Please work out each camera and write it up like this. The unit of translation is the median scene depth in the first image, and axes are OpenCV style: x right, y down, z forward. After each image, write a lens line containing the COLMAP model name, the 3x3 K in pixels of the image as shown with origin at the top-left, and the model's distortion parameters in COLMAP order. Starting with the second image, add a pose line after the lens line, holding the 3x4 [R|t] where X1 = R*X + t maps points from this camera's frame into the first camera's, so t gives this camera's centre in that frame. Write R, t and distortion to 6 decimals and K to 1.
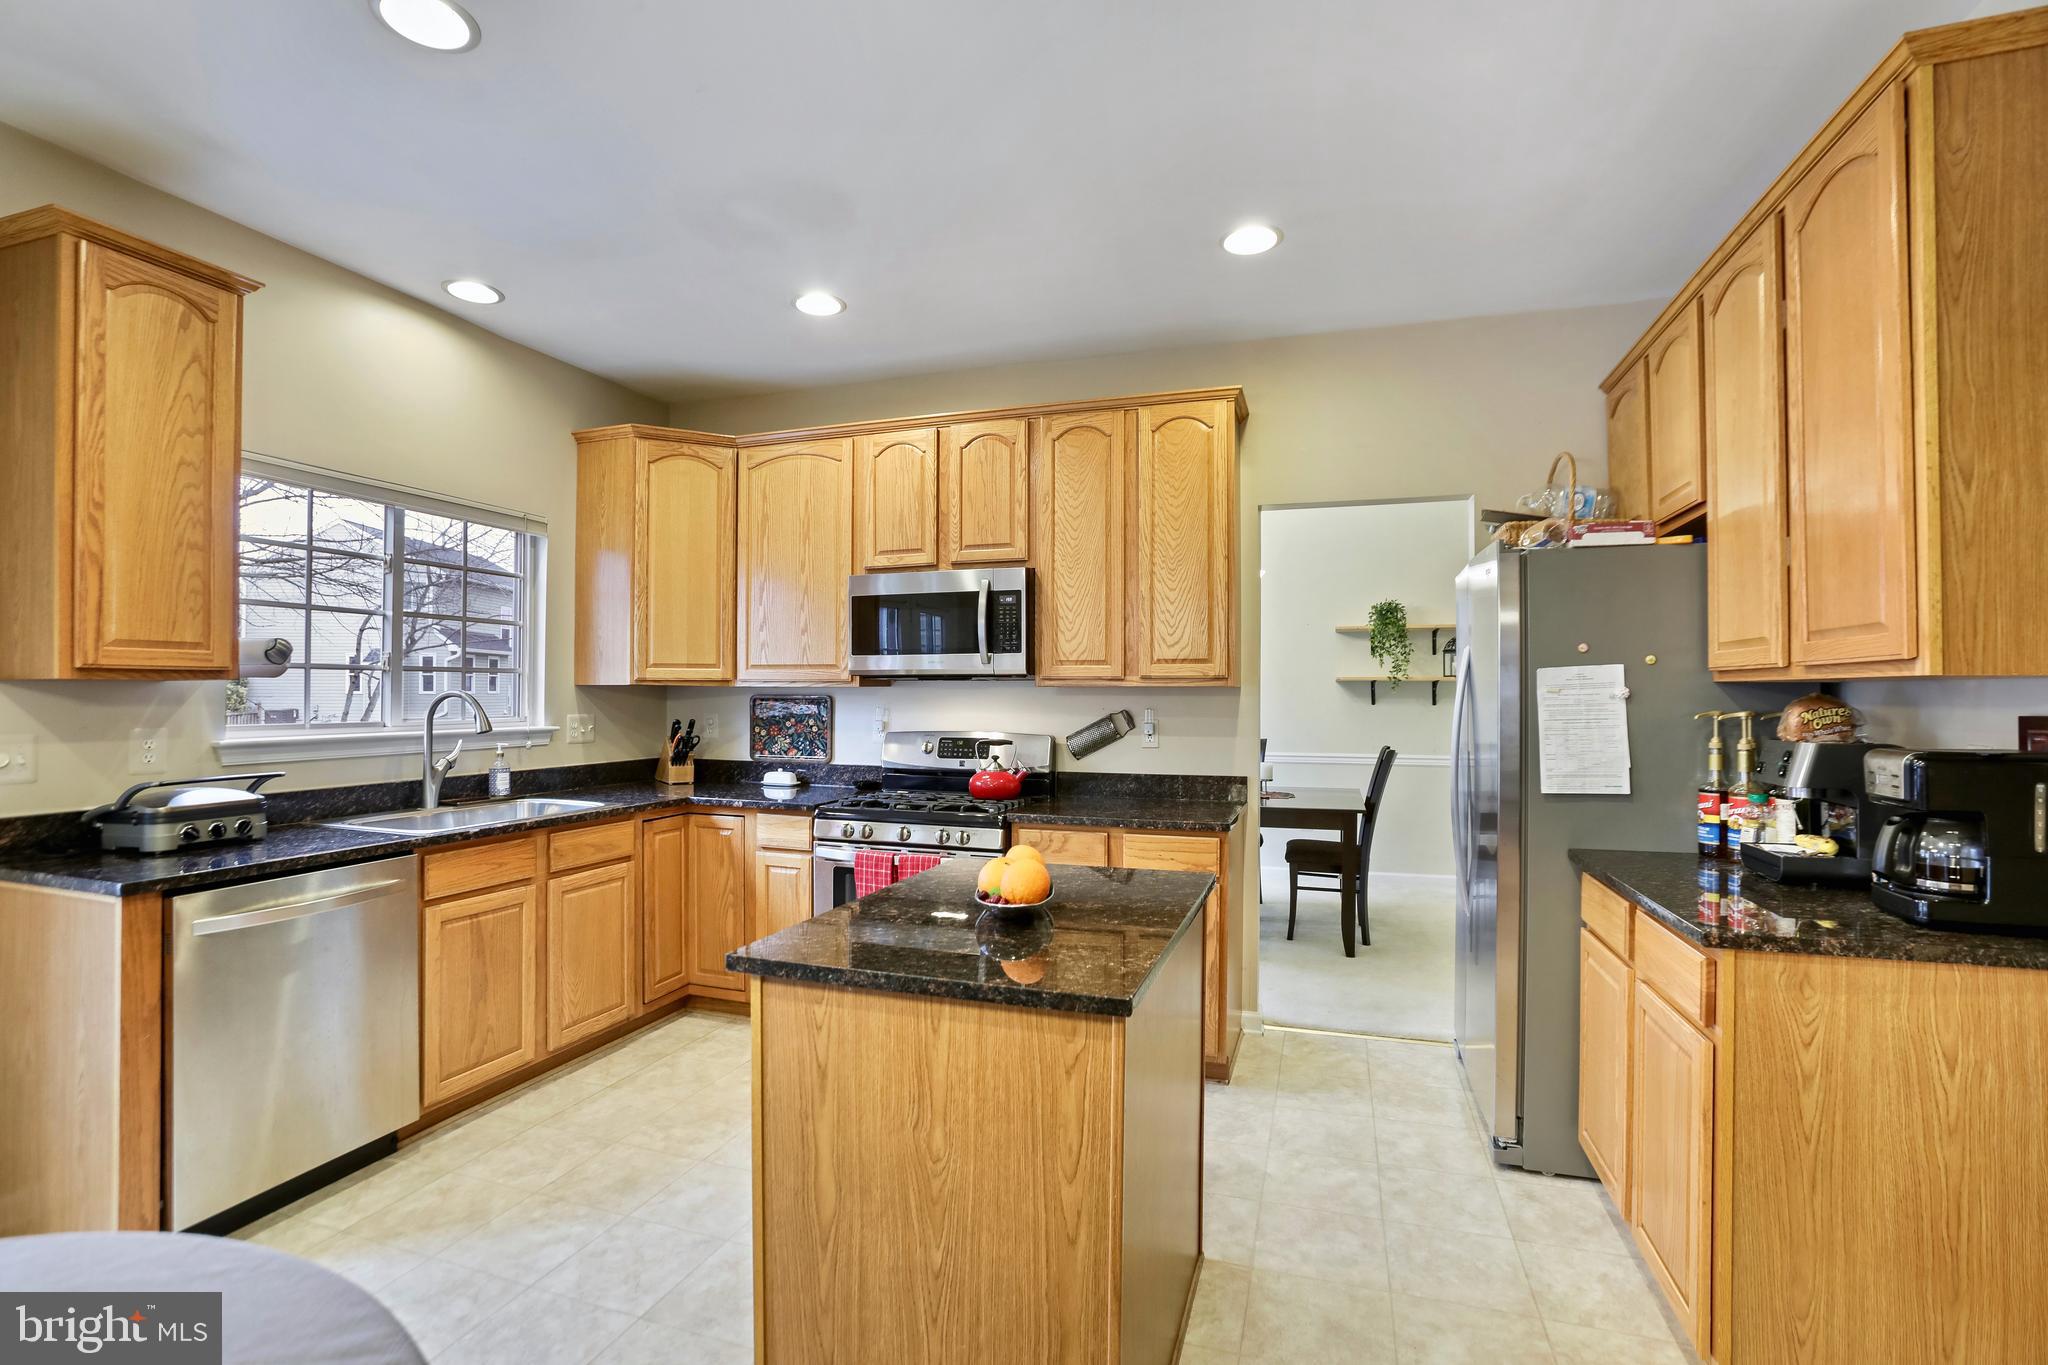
lens RADIAL K [[948.7, 0, 1030.6], [0, 948.7, 677.7], [0, 0, 1]] dist [-0.054556, 0.013667]
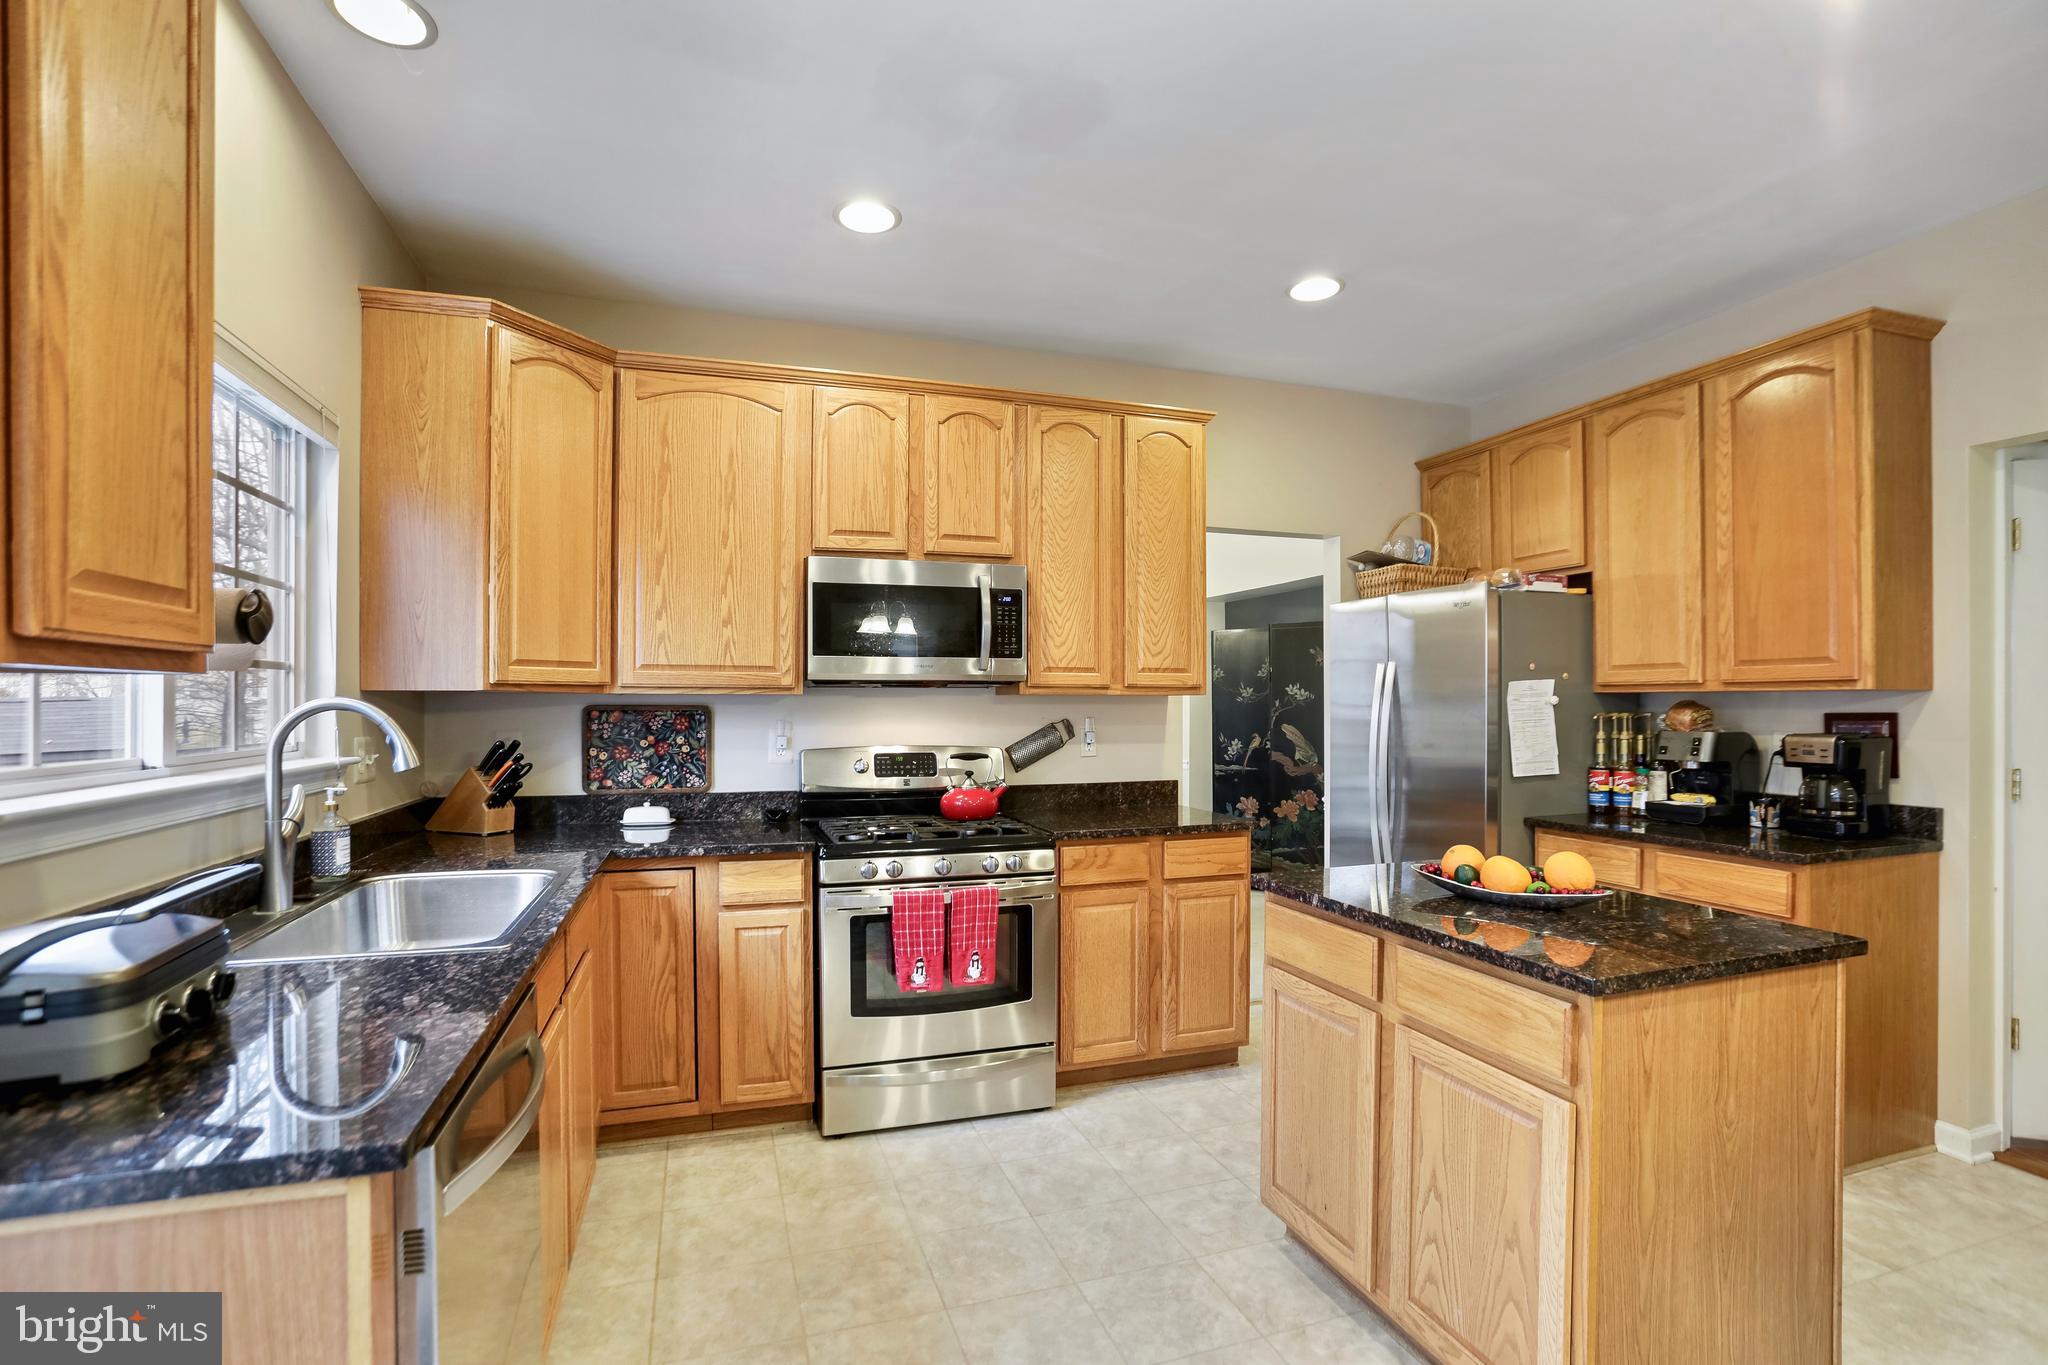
lens RADIAL K [[948.7, 0, 1040.8], [0, 948.7, 693.7], [0, 0, 1]] dist [-0.054556, 0.013667]
pose [[0.795720, 0.004108, 0.605651, -0.549268], [-0.007240, 0.999970, 0.002730, 0.005985], [-0.605622, -0.006557, 0.795726, 0.252250]]
